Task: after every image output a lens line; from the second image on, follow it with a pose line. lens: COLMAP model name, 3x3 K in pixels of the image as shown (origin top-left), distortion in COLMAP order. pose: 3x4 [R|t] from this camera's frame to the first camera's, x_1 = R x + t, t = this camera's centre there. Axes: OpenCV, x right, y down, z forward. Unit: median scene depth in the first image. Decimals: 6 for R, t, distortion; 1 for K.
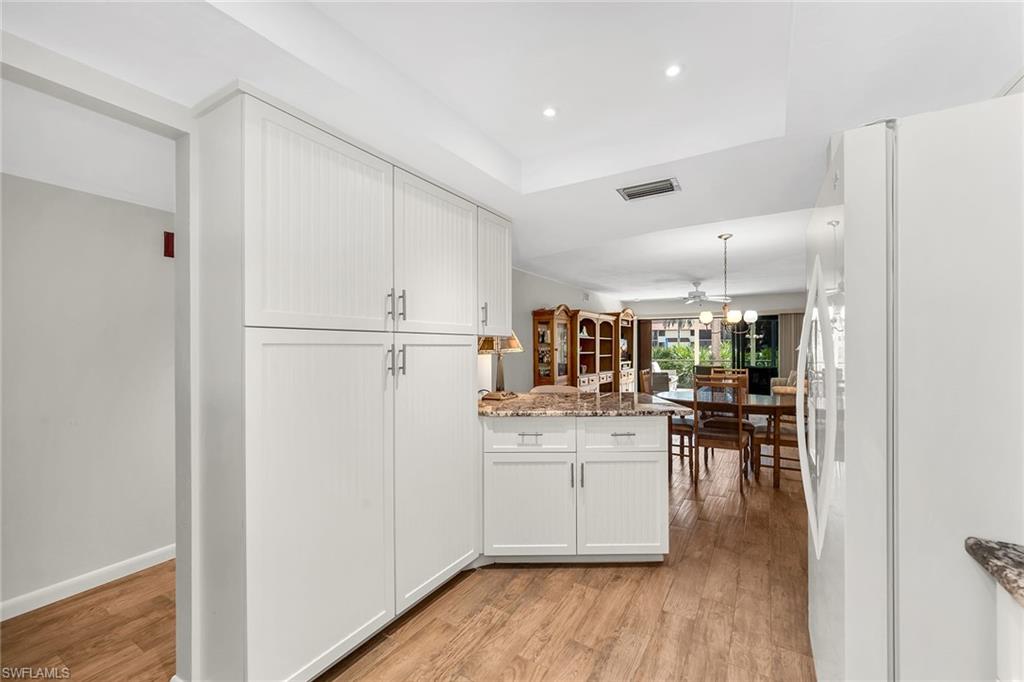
lens RADIAL K [[407.7, 0, 508.7], [0, 407.7, 347.1], [0, 0, 1]] dist [-0.002633, 0.001101]
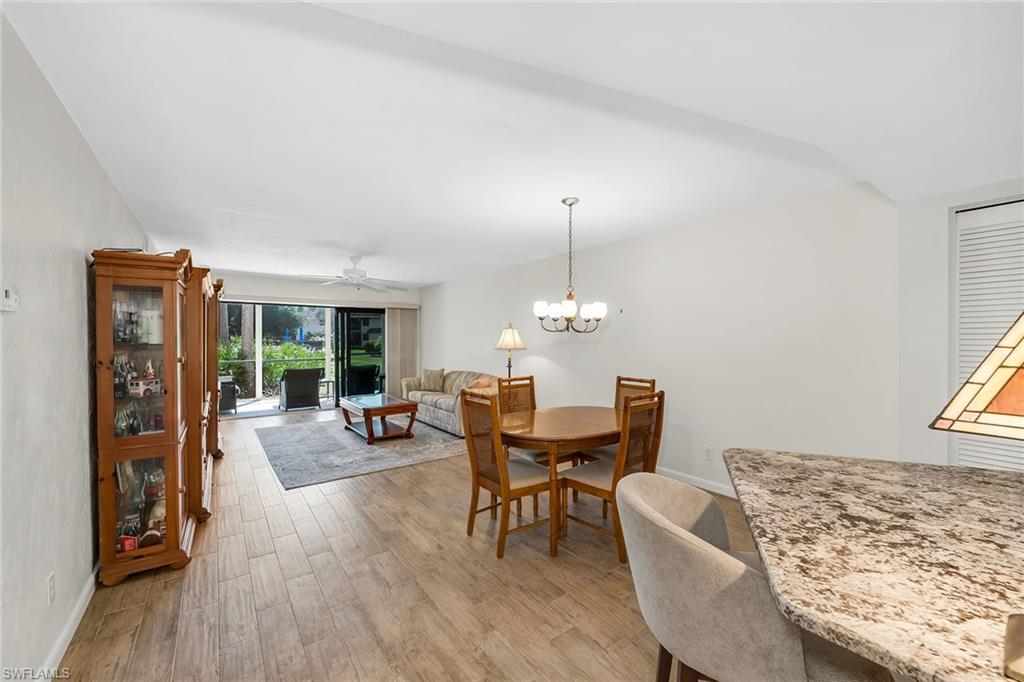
lens RADIAL K [[407.7, 0, 509.1], [0, 407.7, 338.2], [0, 0, 1]] dist [-0.002633, 0.001101]
pose [[0.366779, 0.002067, 0.930306, -0.115707], [-0.000737, 0.999998, -0.001931, -0.012686], [-0.930308, 0.000023, 0.366779, 0.488446]]
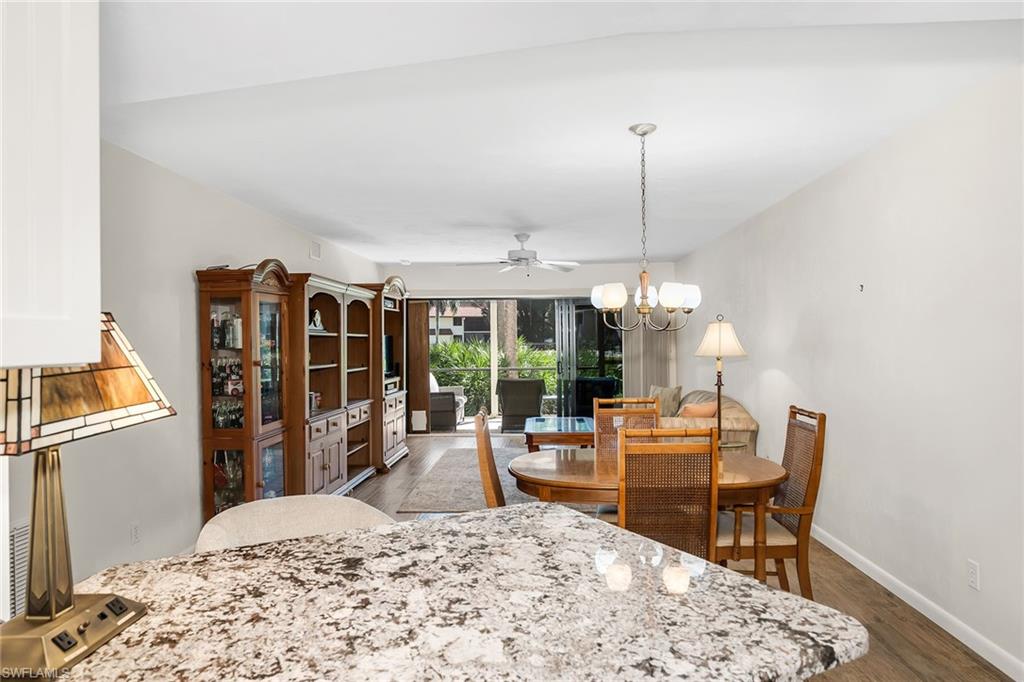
lens RADIAL K [[653.1, 0, 510.4], [0, 653.1, 337.3], [0, 0, 1]] dist [-0.008535, 0.002579]
pose [[0.869682, -0.003867, 0.493597, 0.009017], [0.007789, 0.999952, -0.005890, -0.013305], [-0.493551, 0.008967, 0.869671, 0.240907]]
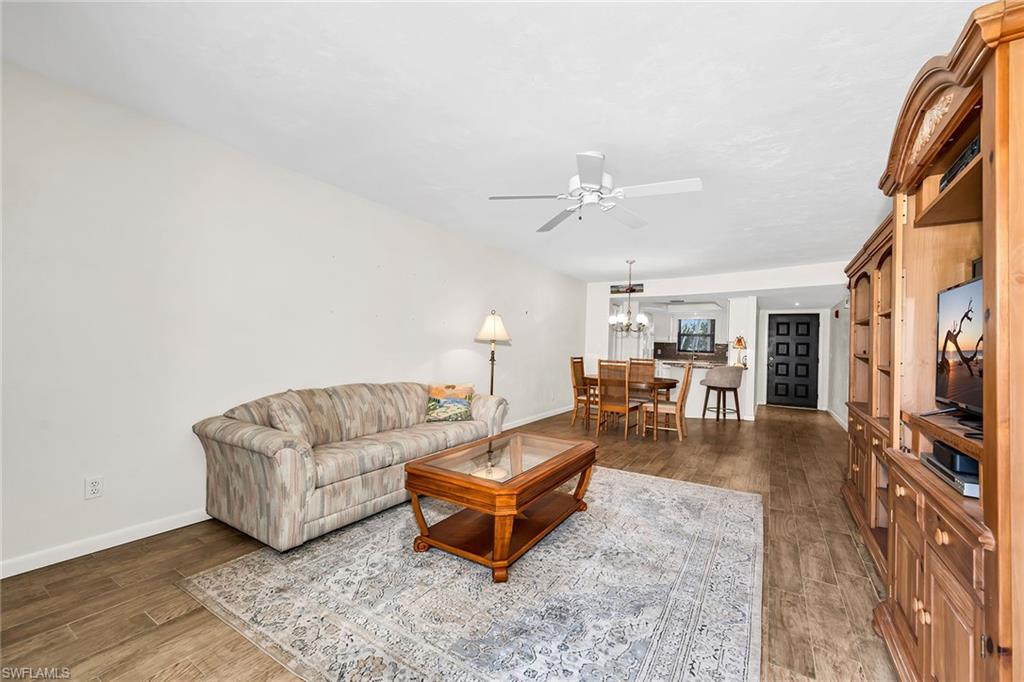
lens RADIAL K [[413.1, 0, 509.9], [0, 413.1, 340.6], [0, 0, 1]] dist [0.002563, -0.000165]
pose [[-0.999629, -0.026682, 0.005503, 0.538762], [-0.026722, 0.999616, -0.007357, 0.010674], [-0.005305, -0.007501, -0.999958, 1.405909]]
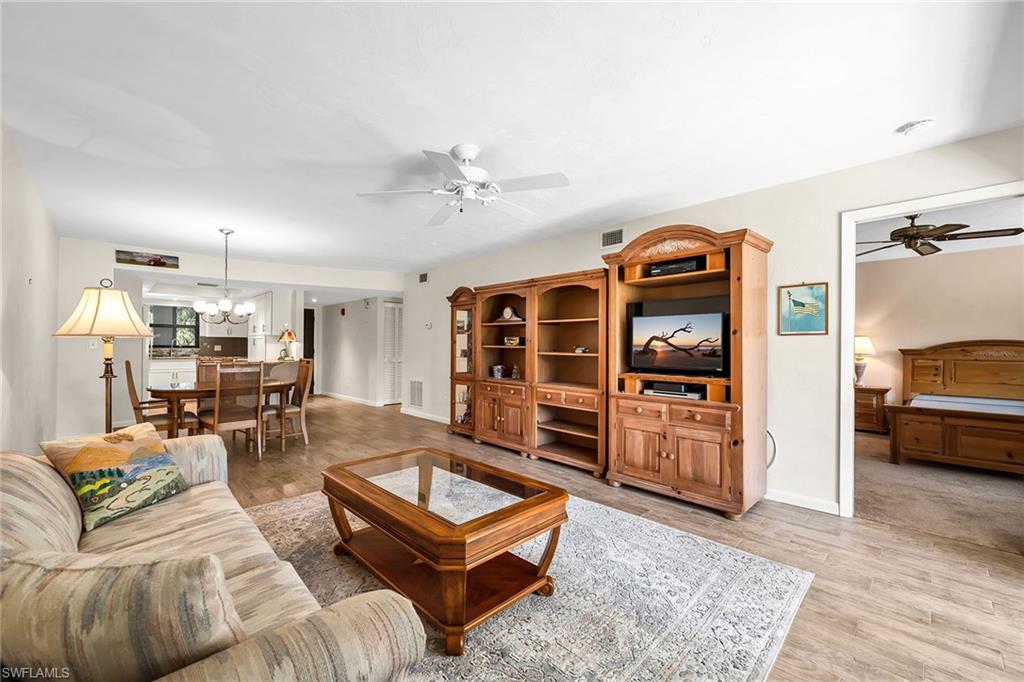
lens RADIAL K [[413.1, 0, 517.6], [0, 413.1, 341.8], [0, 0, 1]] dist [0.002563, -0.000165]
pose [[-0.222941, -0.009075, -0.974790, 0.820776], [-0.005981, 0.999951, -0.007941, 0.010776], [0.974814, 0.004060, -0.222984, 1.154298]]
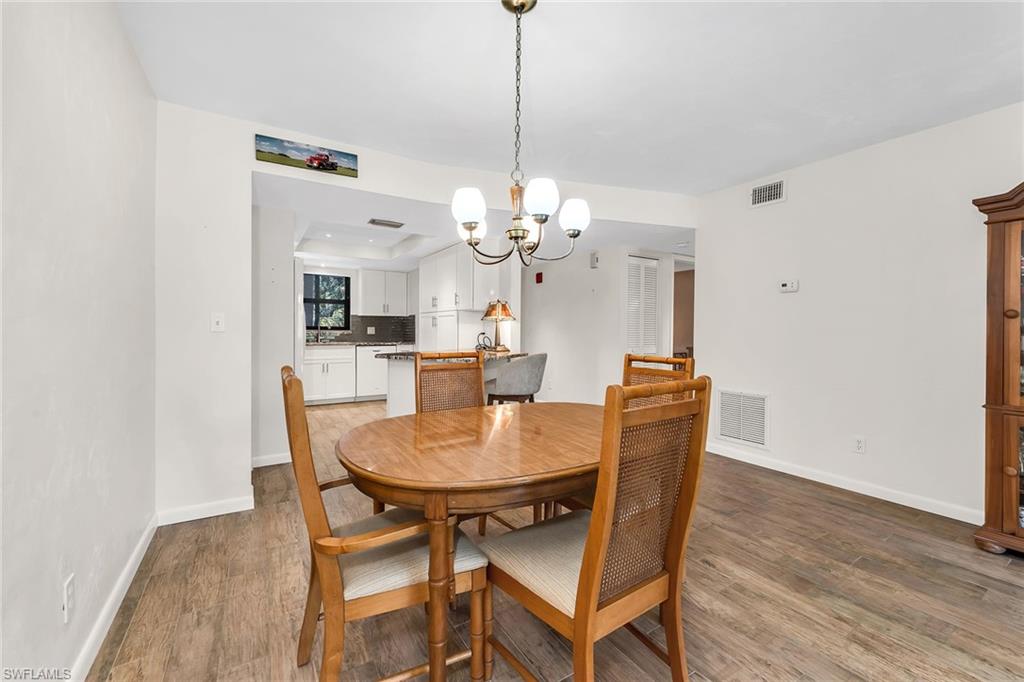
lens RADIAL K [[422.3, 0, 516.0], [0, 422.3, 341.2], [0, 0, 1]] dist [-0.003831, -0.001179]
pose [[-0.422578, 0.028819, -0.905868, 0.521474], [-0.004749, 0.999410, 0.034011, 0.015491], [0.906314, 0.018674, -0.422192, 0.682632]]
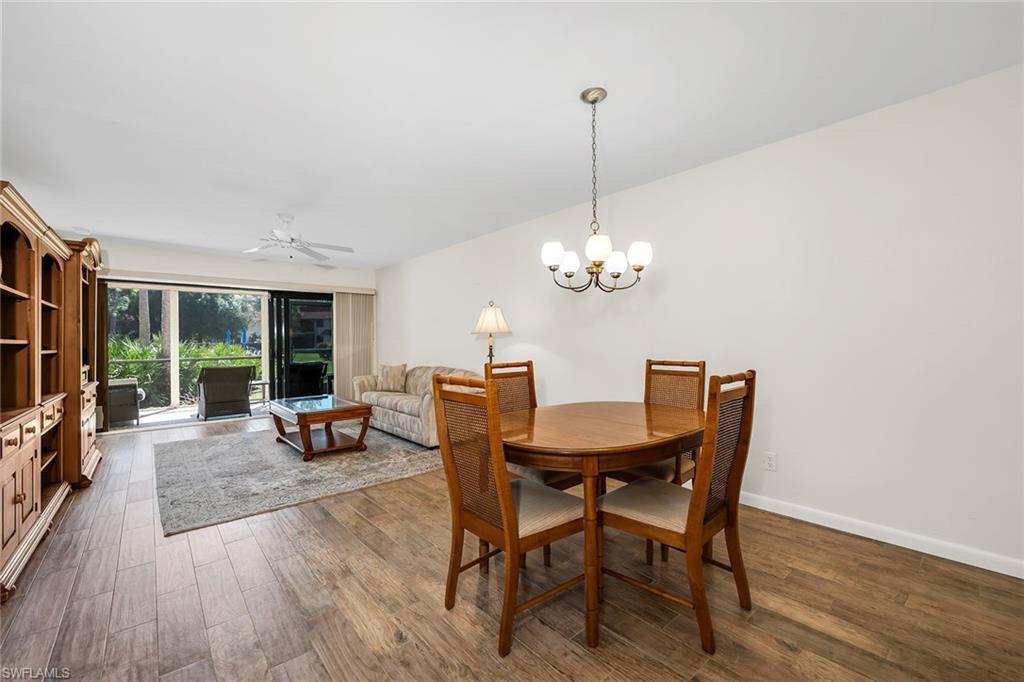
lens RADIAL K [[422.3, 0, 509.6], [0, 422.3, 339.1], [0, 0, 1]] dist [-0.003831, -0.001179]
pose [[0.290022, 0.003474, 0.957014, 0.004410], [0.008446, 0.999945, -0.006189, 0.016811], [-0.956983, 0.009878, 0.289976, 0.558556]]
